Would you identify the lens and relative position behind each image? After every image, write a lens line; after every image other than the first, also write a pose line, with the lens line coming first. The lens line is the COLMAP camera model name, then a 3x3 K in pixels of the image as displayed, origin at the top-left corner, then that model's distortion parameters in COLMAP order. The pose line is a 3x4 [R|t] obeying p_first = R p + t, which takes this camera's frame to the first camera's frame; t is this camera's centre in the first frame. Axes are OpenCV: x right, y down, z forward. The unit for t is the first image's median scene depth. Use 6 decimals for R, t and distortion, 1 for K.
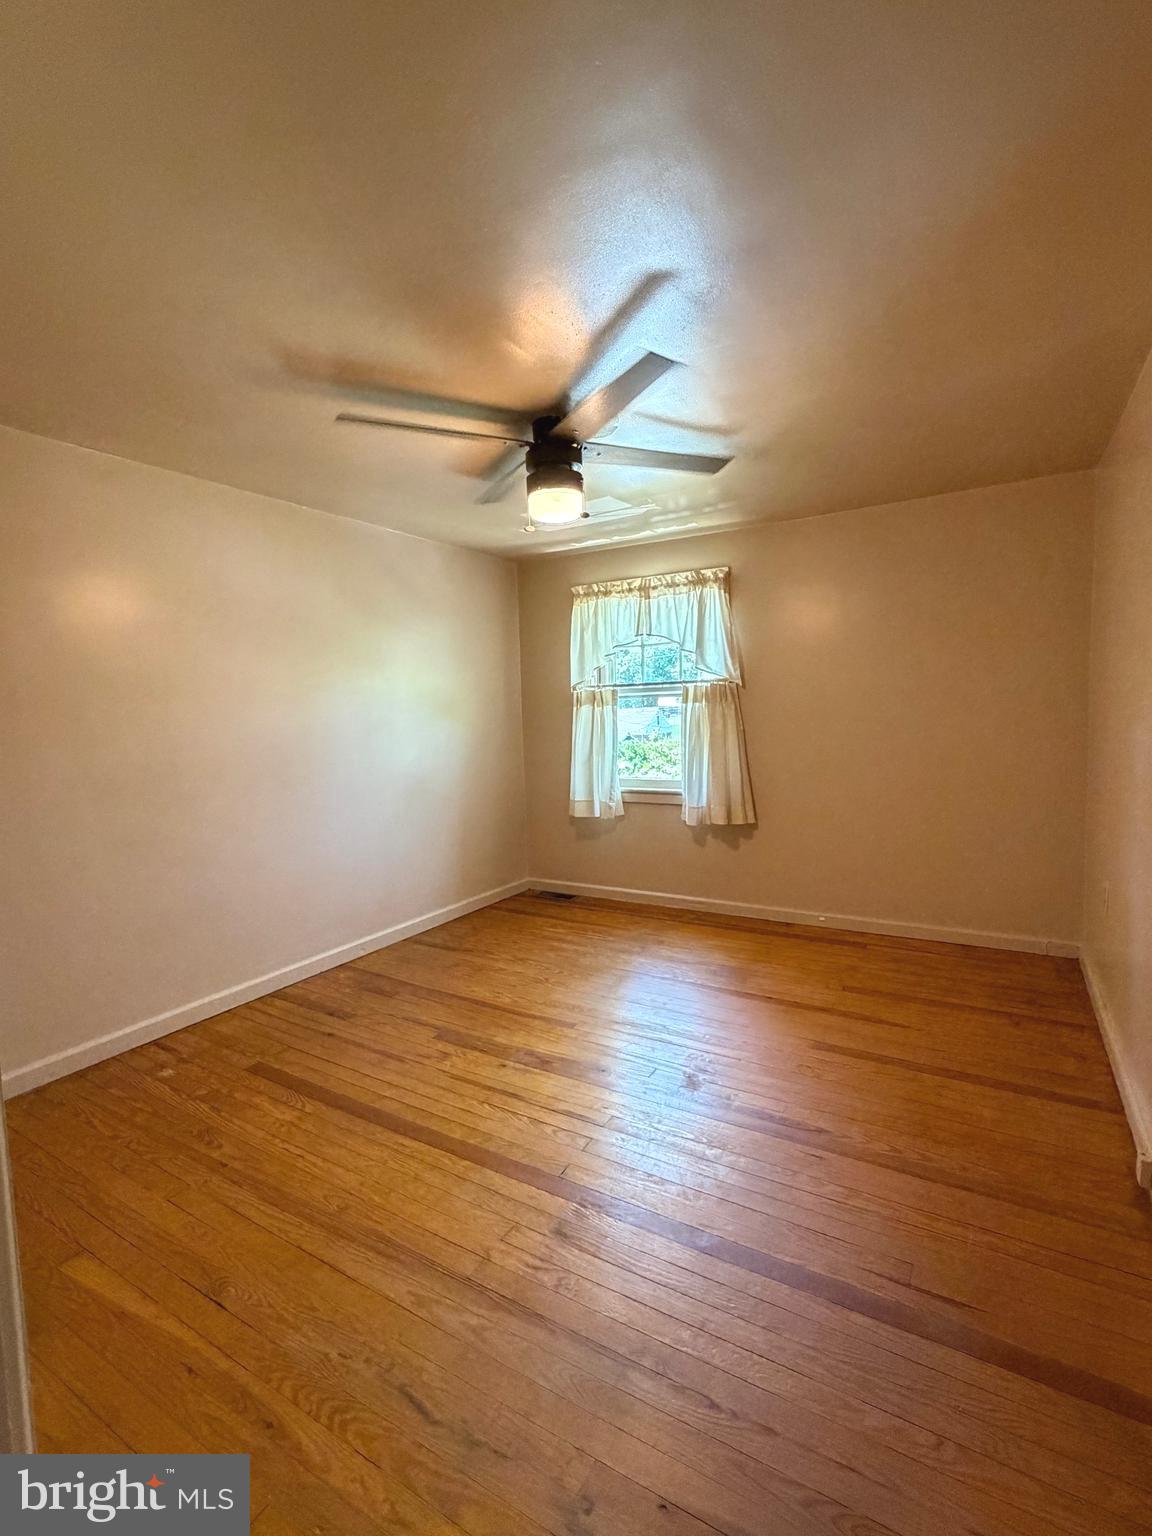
lens RADIAL K [[704.4, 0, 576.0], [0, 704.4, 768.0], [0, 0, 1]] dist [0.001007, 0.000014]
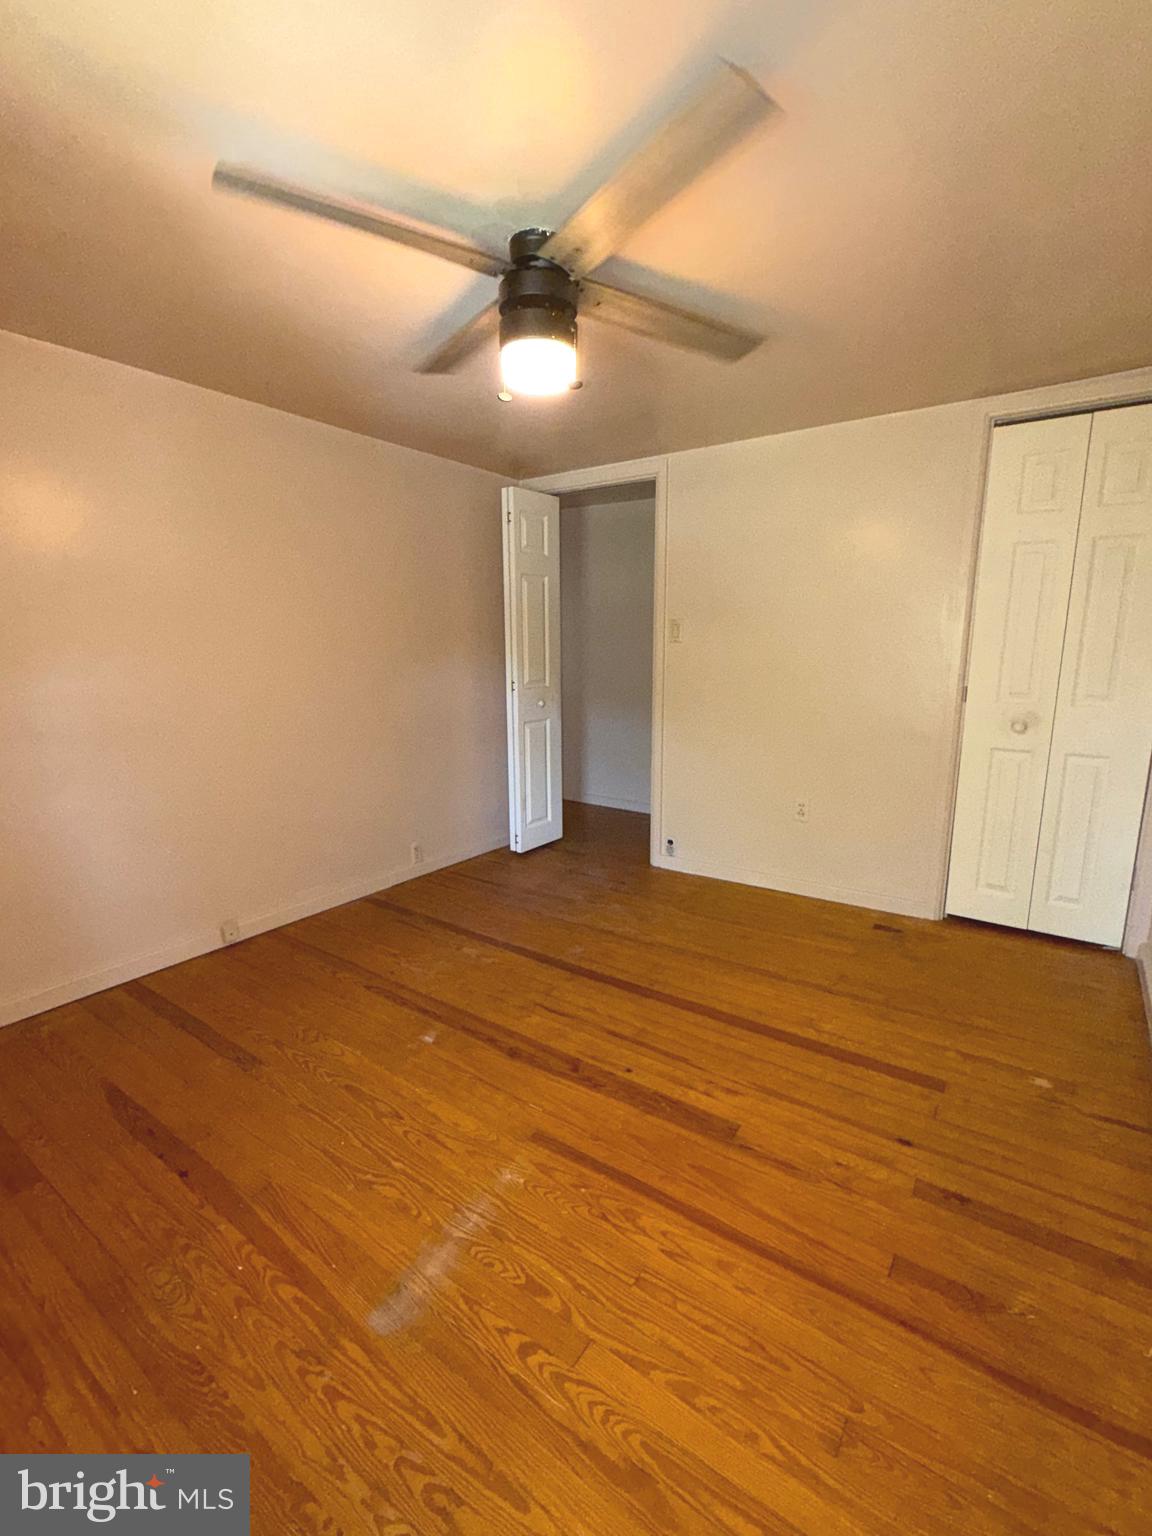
lens RADIAL K [[674.1, 0, 574.0], [0, 674.1, 767.6], [0, 0, 1]] dist [-0.001381, 0.000311]
pose [[-0.996416, 0.020583, 0.082047, -0.109733], [0.043010, 0.958483, 0.281886, -0.155791], [-0.072839, 0.284405, -0.955933, 1.620113]]
